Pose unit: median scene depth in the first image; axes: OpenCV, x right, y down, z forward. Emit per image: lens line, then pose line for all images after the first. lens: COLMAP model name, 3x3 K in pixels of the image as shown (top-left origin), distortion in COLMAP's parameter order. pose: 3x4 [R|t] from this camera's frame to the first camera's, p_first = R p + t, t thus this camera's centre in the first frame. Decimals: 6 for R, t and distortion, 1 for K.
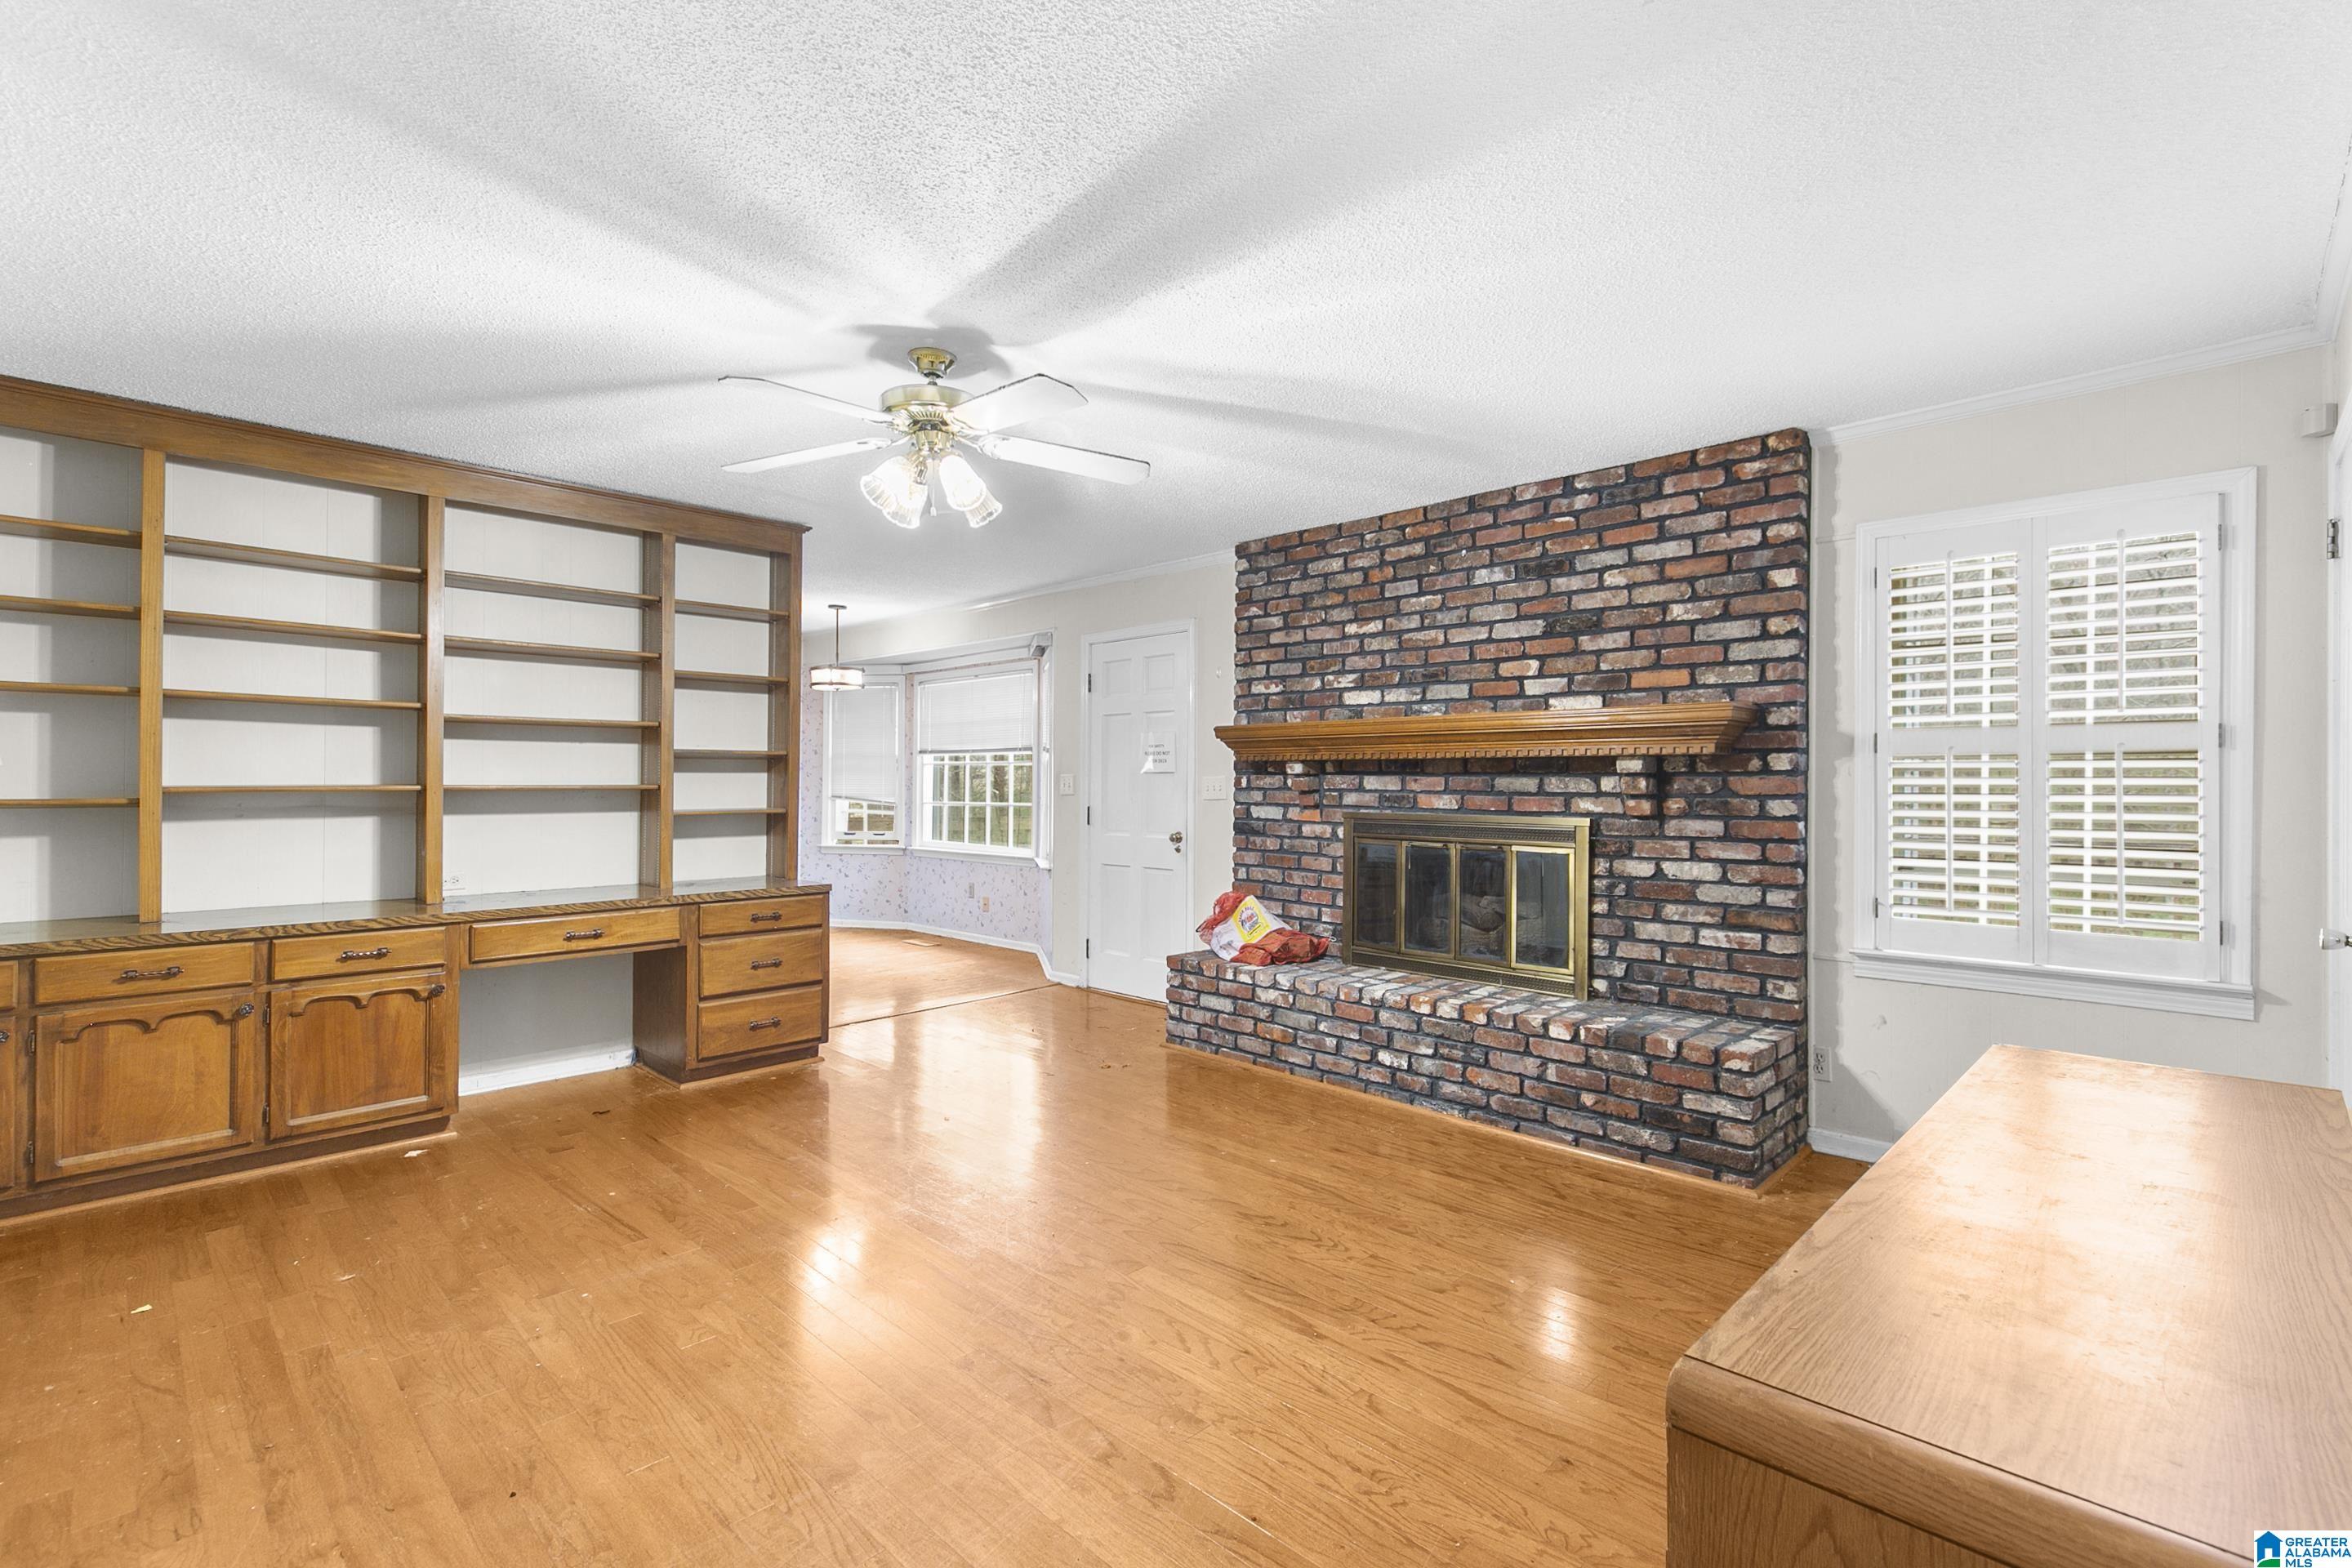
lens RADIAL K [[1065.4, 0, 1183.4], [0, 1065.4, 769.1], [0, 0, 1]] dist [0.015624, 0.000067]
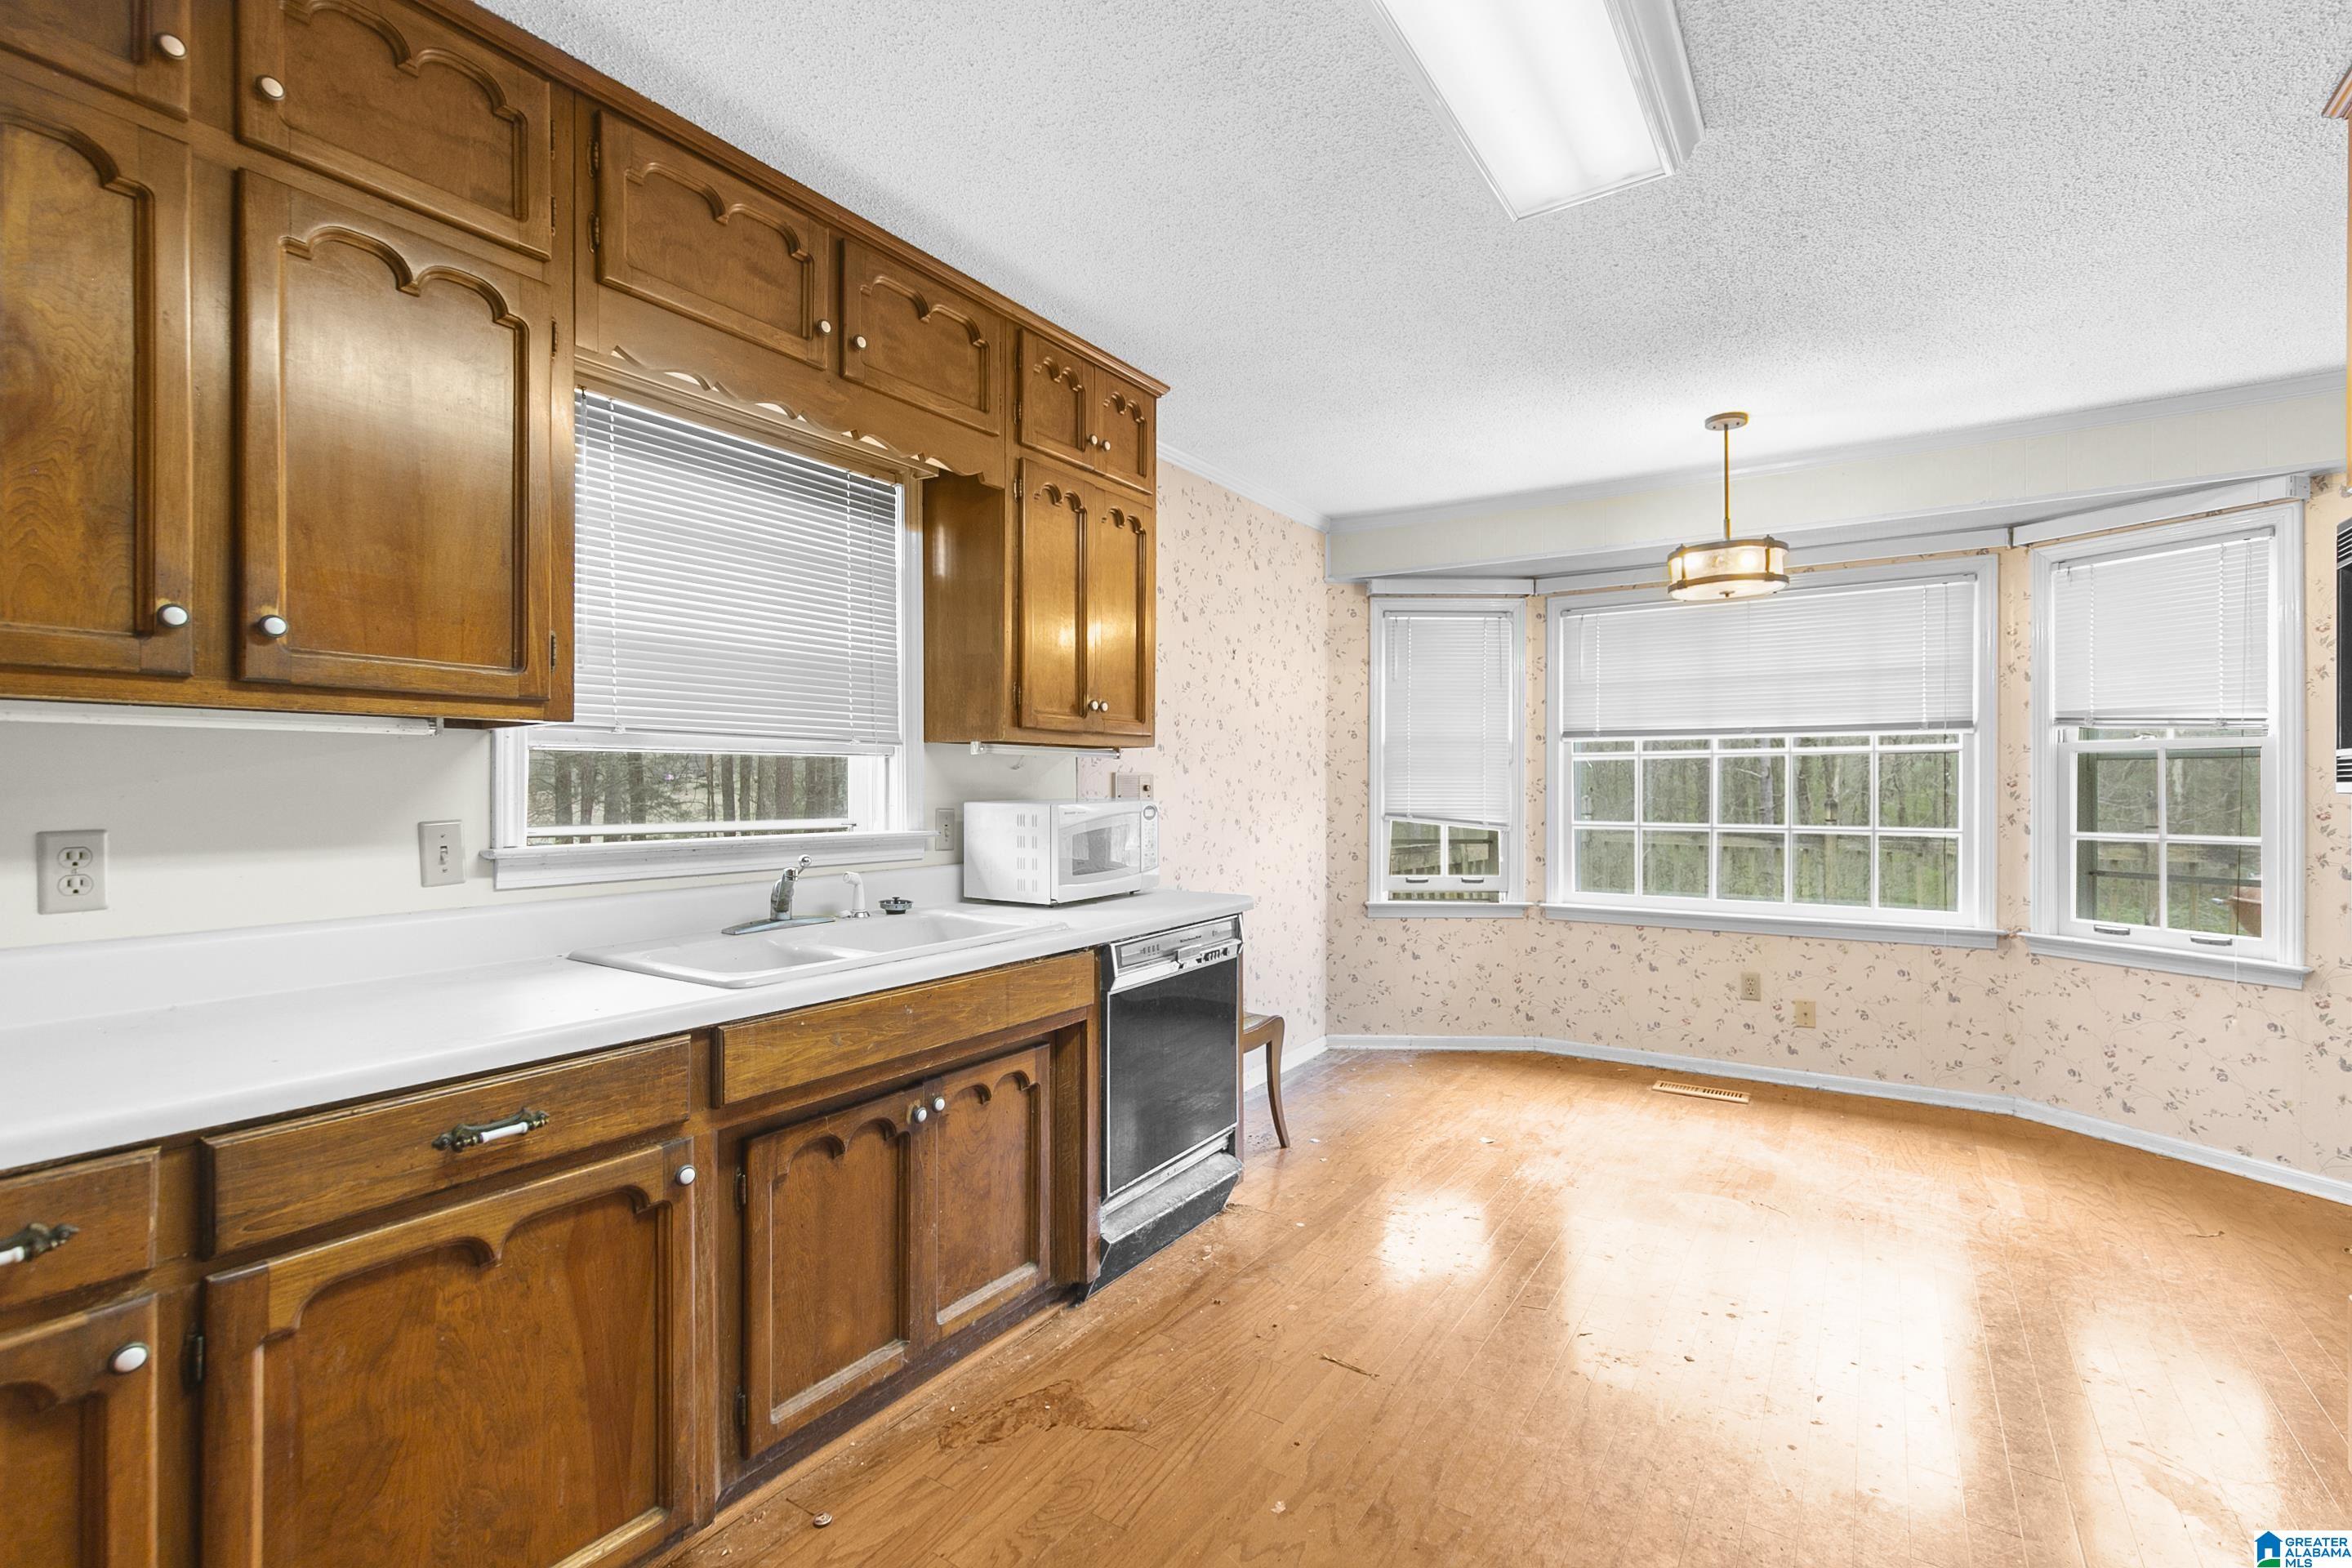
lens RADIAL K [[1065.4, 0, 1176.1], [0, 1065.4, 788.8], [0, 0, 1]] dist [0.015624, 0.000067]
pose [[0.982662, -0.002305, 0.185390, -0.550818], [-0.000056, 0.999919, 0.012728, 0.005351], [-0.185404, -0.012518, 0.982583, 0.484401]]
